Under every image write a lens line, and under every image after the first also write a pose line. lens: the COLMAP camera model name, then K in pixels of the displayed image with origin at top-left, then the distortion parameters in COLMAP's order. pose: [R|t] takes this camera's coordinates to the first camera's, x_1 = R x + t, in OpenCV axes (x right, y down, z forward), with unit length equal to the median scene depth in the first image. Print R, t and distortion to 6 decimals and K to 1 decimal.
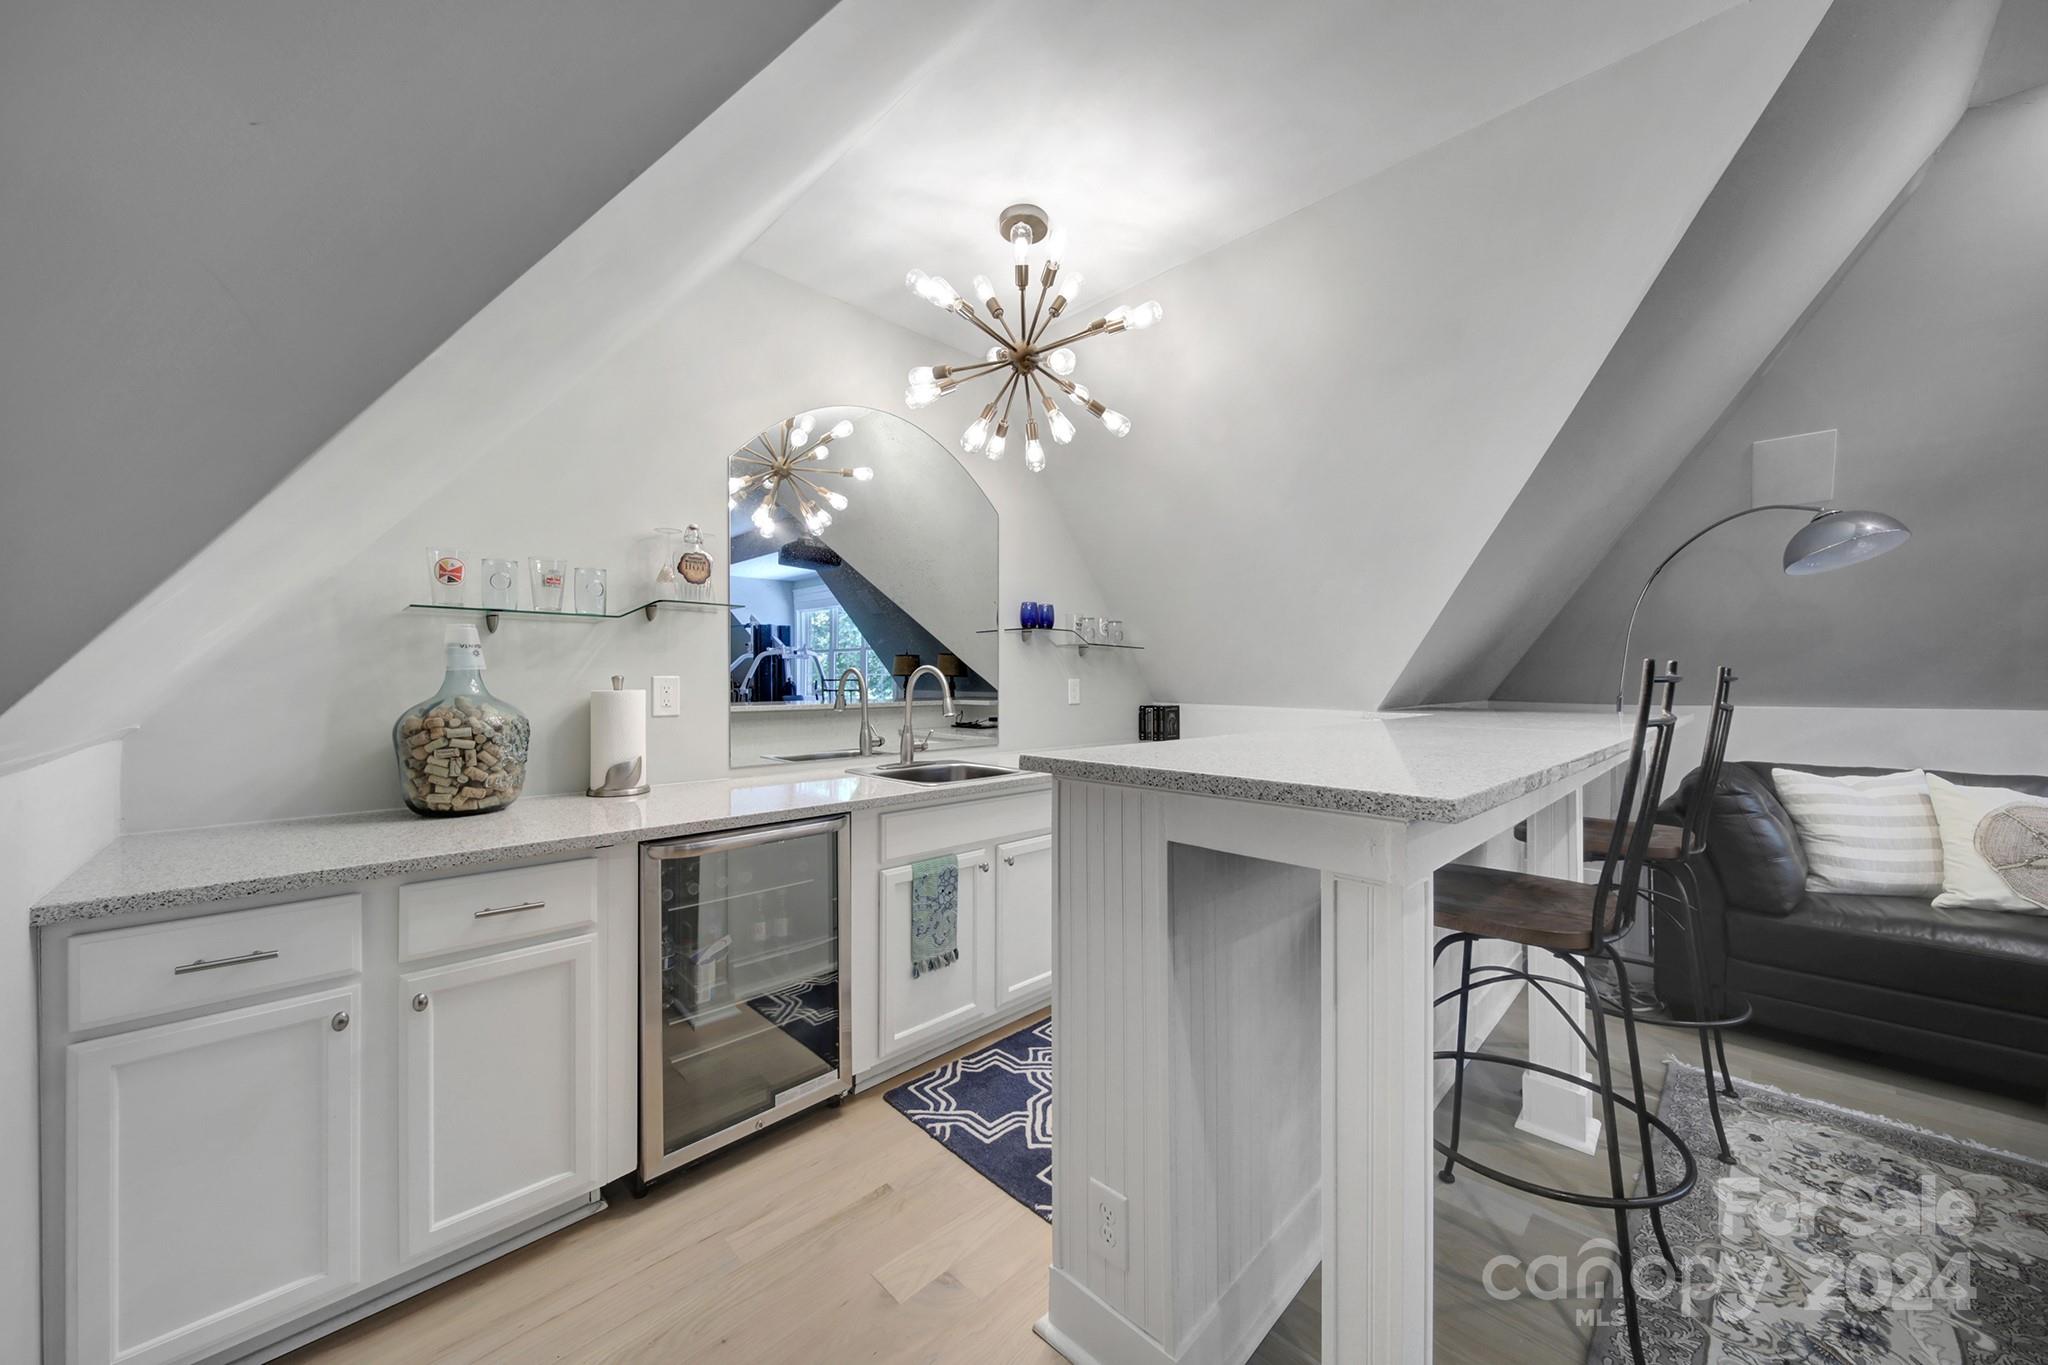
lens RADIAL K [[722.5, 0, 1025.1], [0, 722.5, 686.0], [0, 0, 1]] dist [-0.000383, -0.000591]
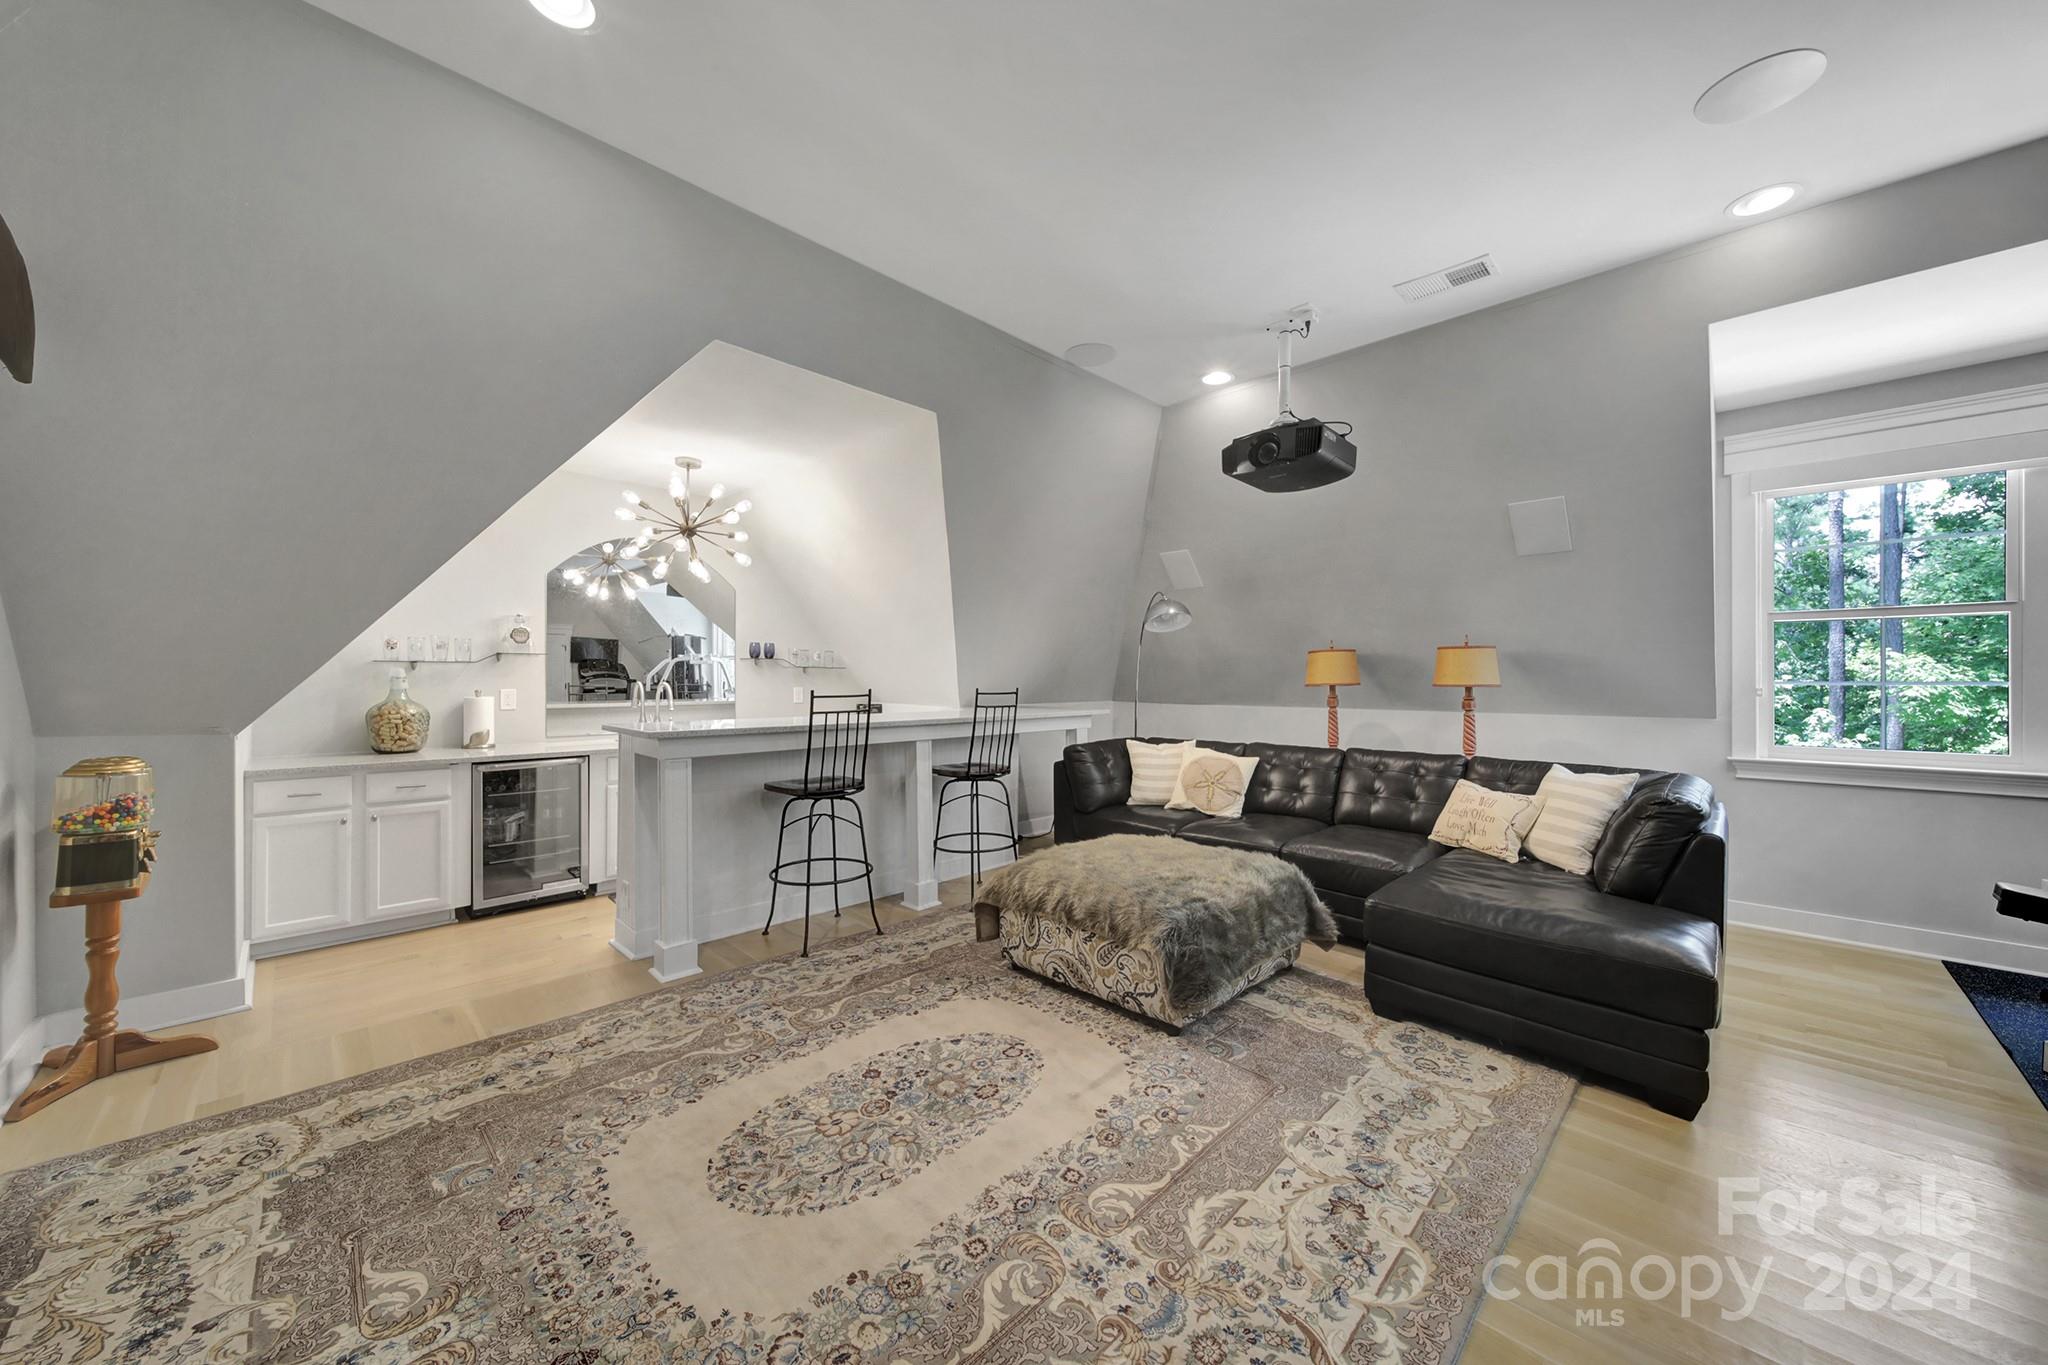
lens RADIAL K [[722.5, 0, 1027.6], [0, 722.5, 679.2], [0, 0, 1]] dist [-0.000383, -0.000591]
pose [[0.999920, 0.003481, 0.012130, 1.033043], [-0.003459, 0.999992, -0.001814, -0.049048], [-0.012136, 0.001771, 0.999925, -1.135894]]
